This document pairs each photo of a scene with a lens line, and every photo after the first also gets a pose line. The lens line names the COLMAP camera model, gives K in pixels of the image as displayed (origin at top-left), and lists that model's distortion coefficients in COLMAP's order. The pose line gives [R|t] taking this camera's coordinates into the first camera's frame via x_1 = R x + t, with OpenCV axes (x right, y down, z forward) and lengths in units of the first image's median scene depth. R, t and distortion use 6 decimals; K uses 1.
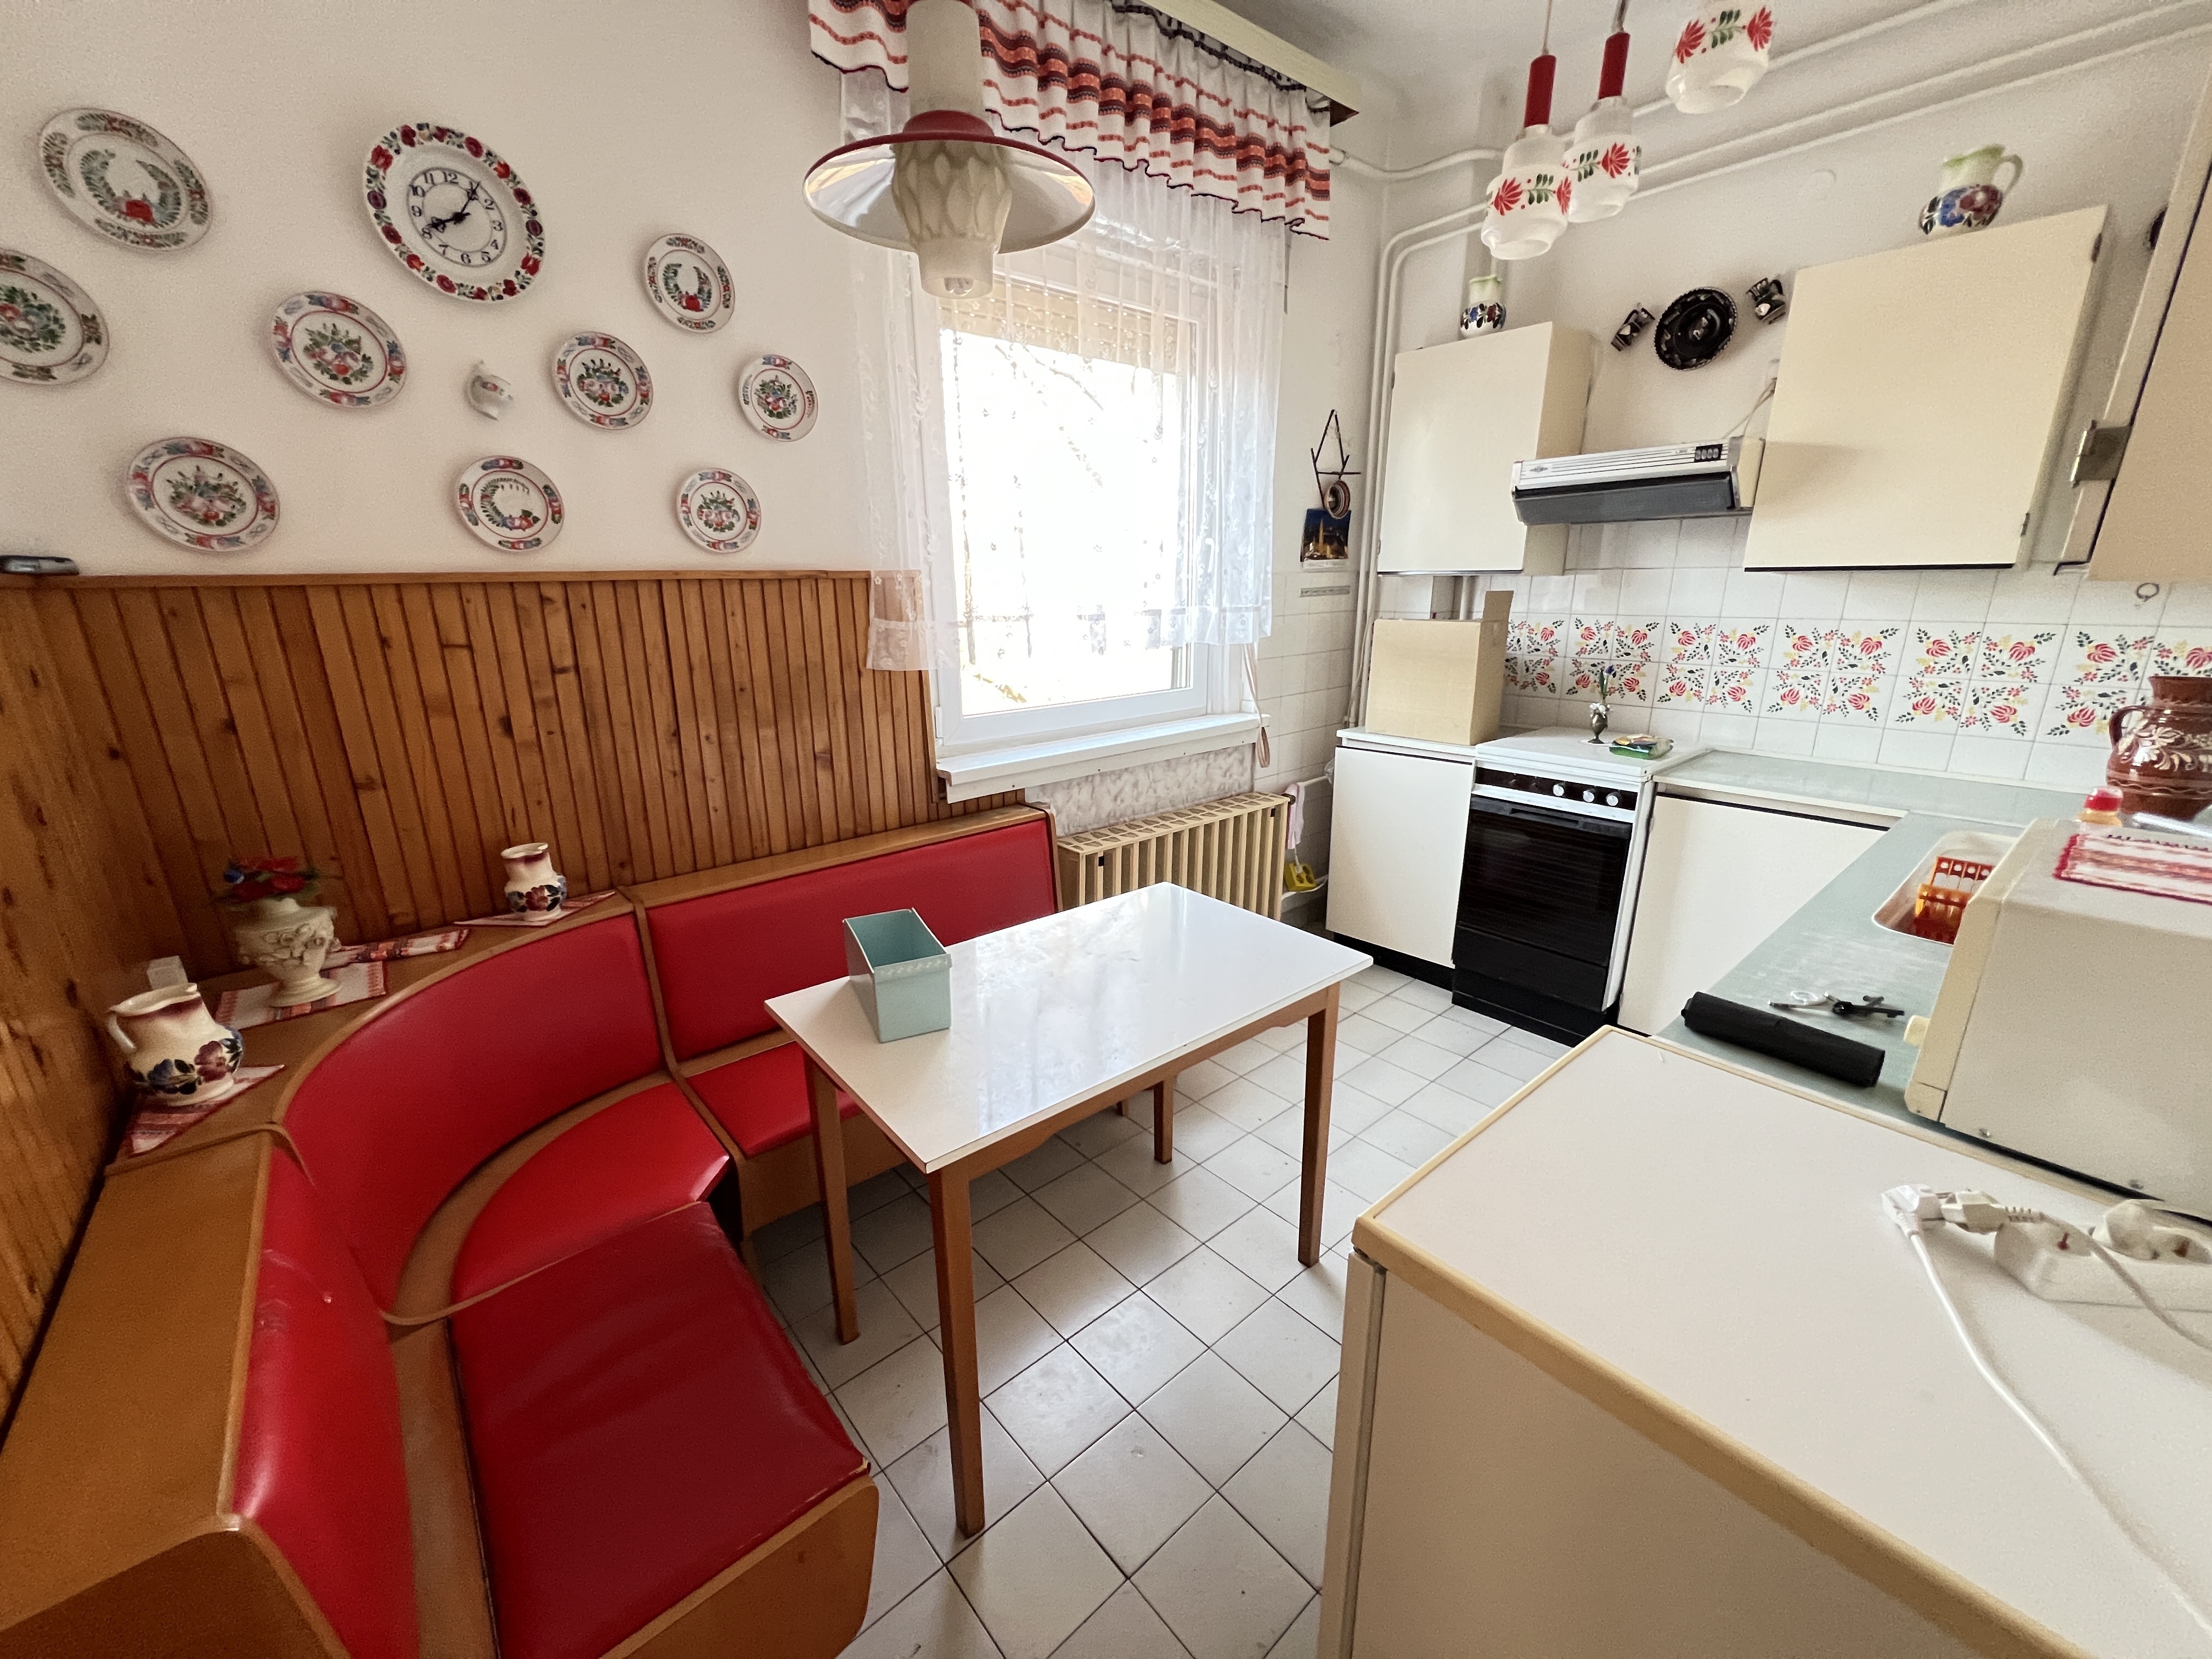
lens RADIAL K [[881.3, 0, 1099.7], [0, 881.3, 831.9], [0, 0, 1]] dist [-0.001085, 0.000126]
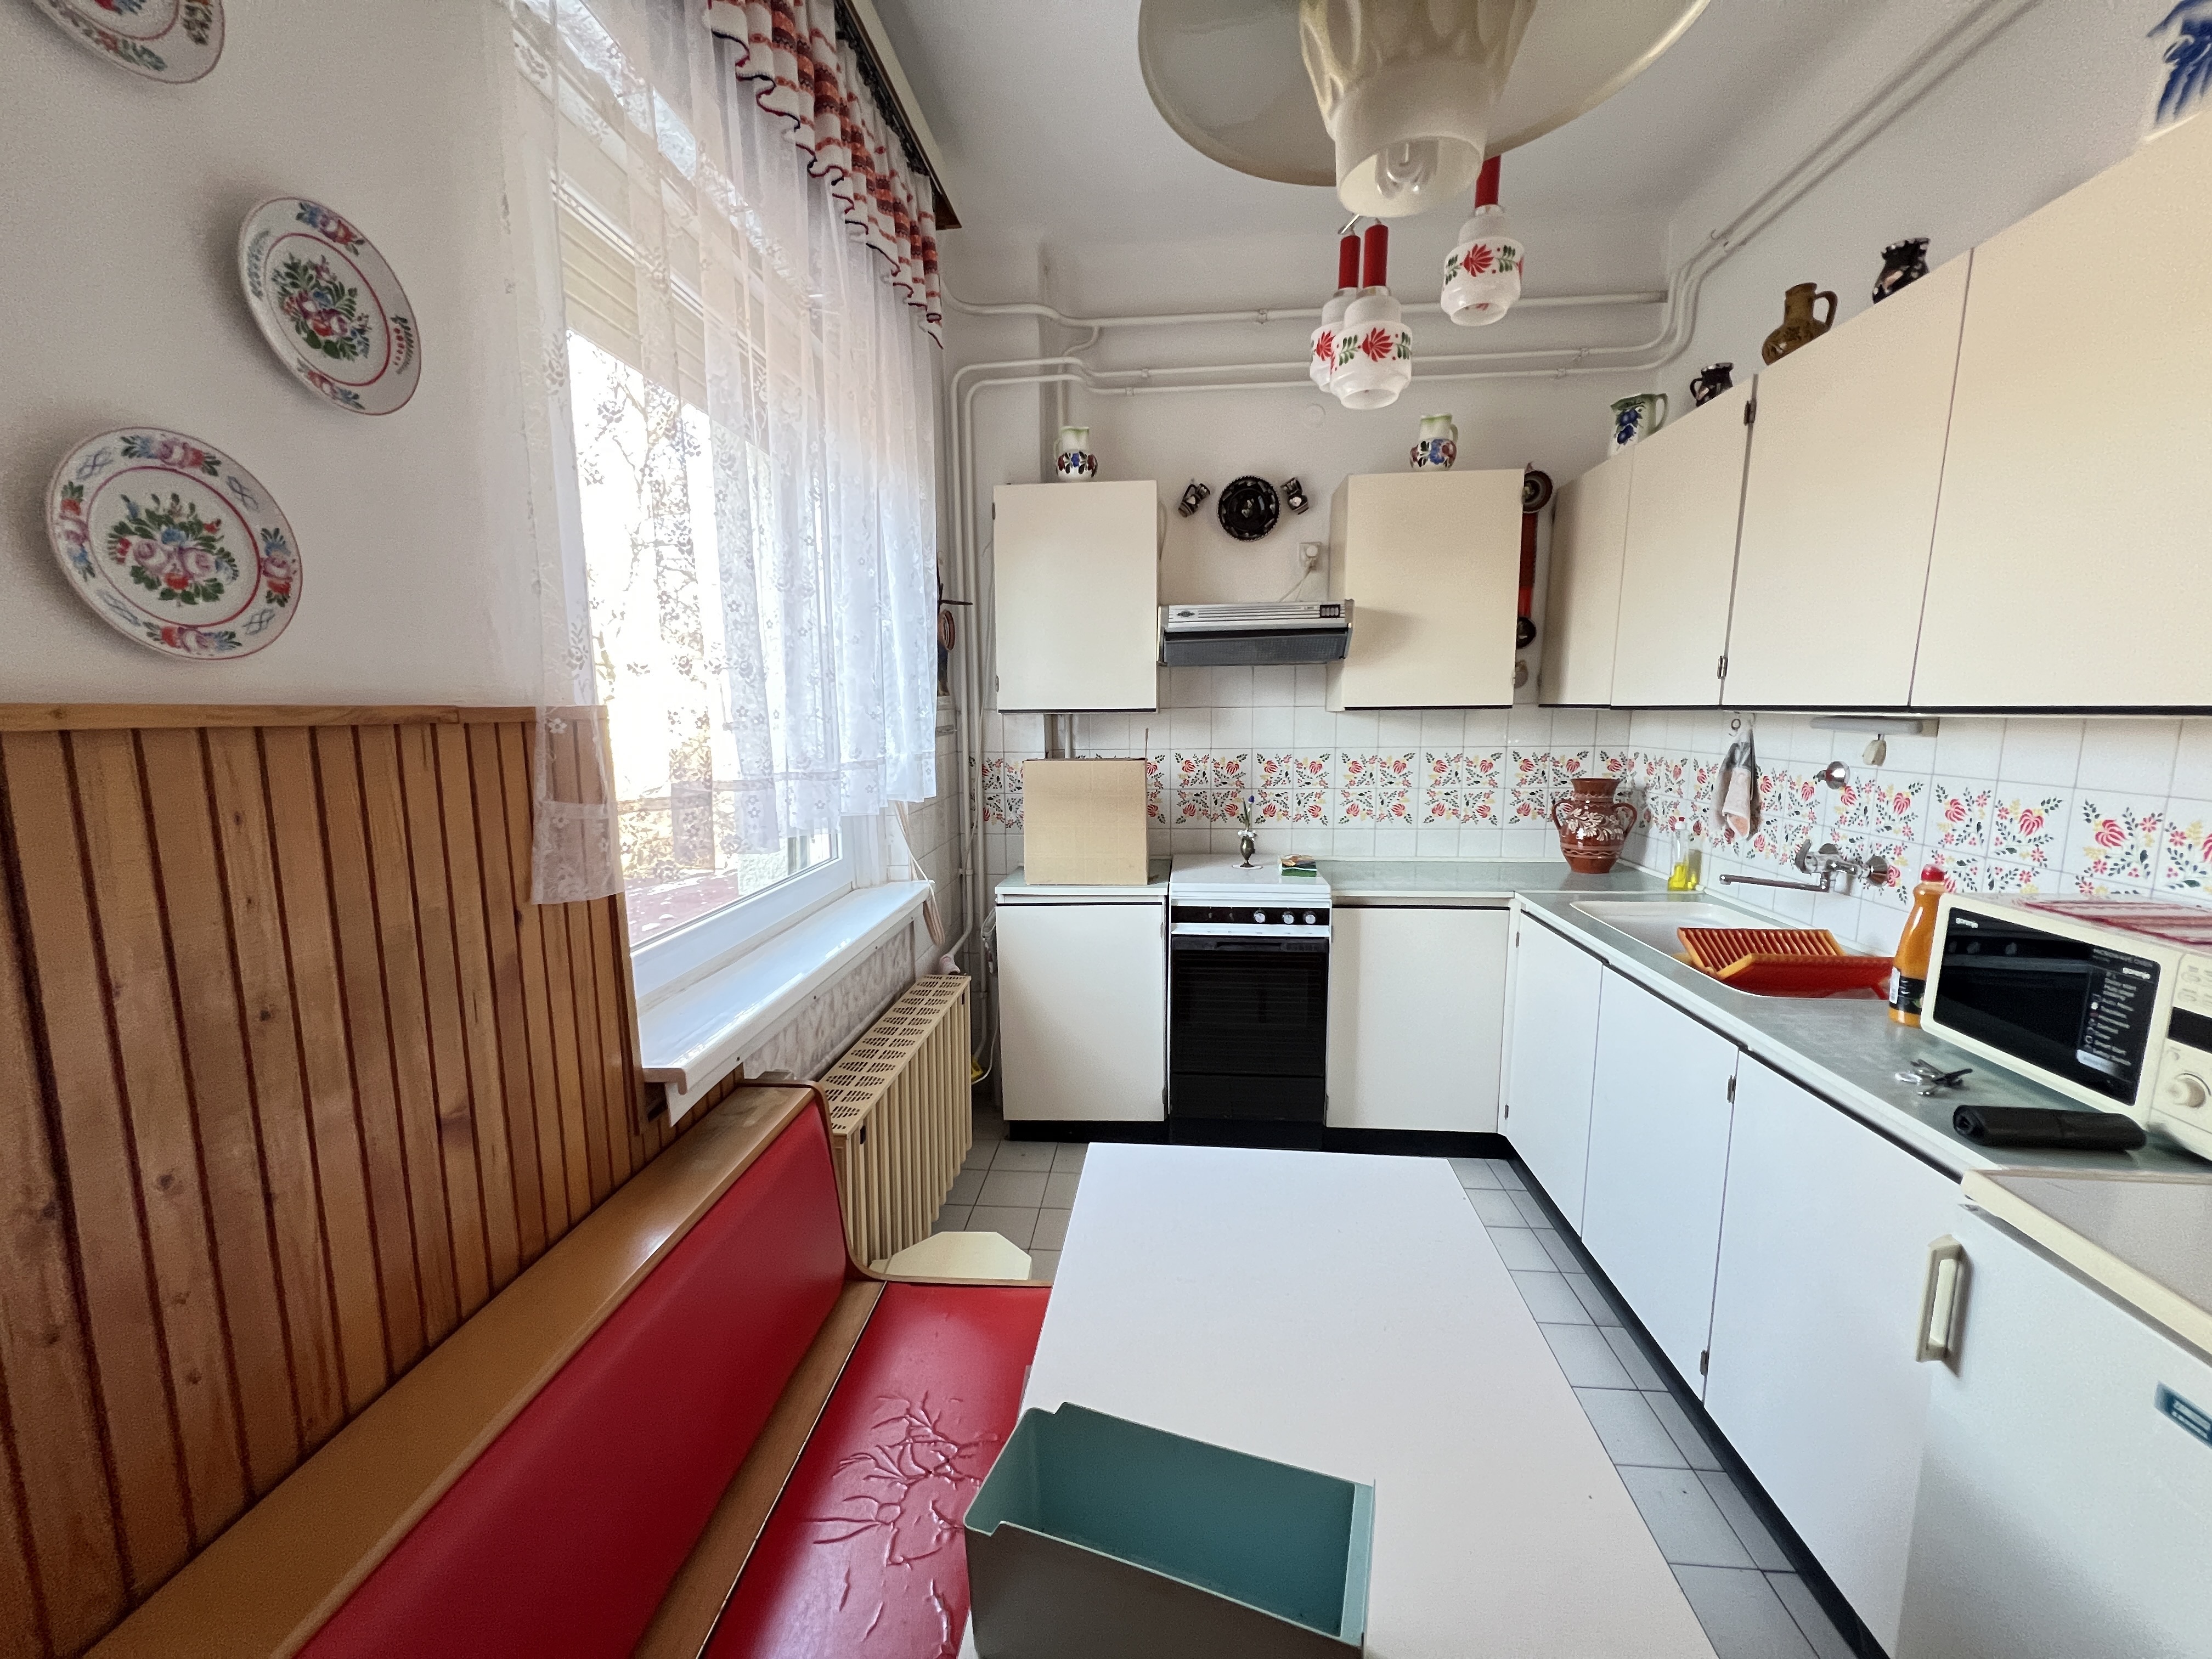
lens RADIAL K [[881.3, 0, 1099.7], [0, 881.3, 831.9], [0, 0, 1]] dist [-0.001085, 0.000126]
pose [[0.717998, -0.093802, 0.689696, -0.326069], [0.194837, 0.978351, -0.069771, -0.115250], [-0.668220, 0.184474, 0.720730, 0.390036]]
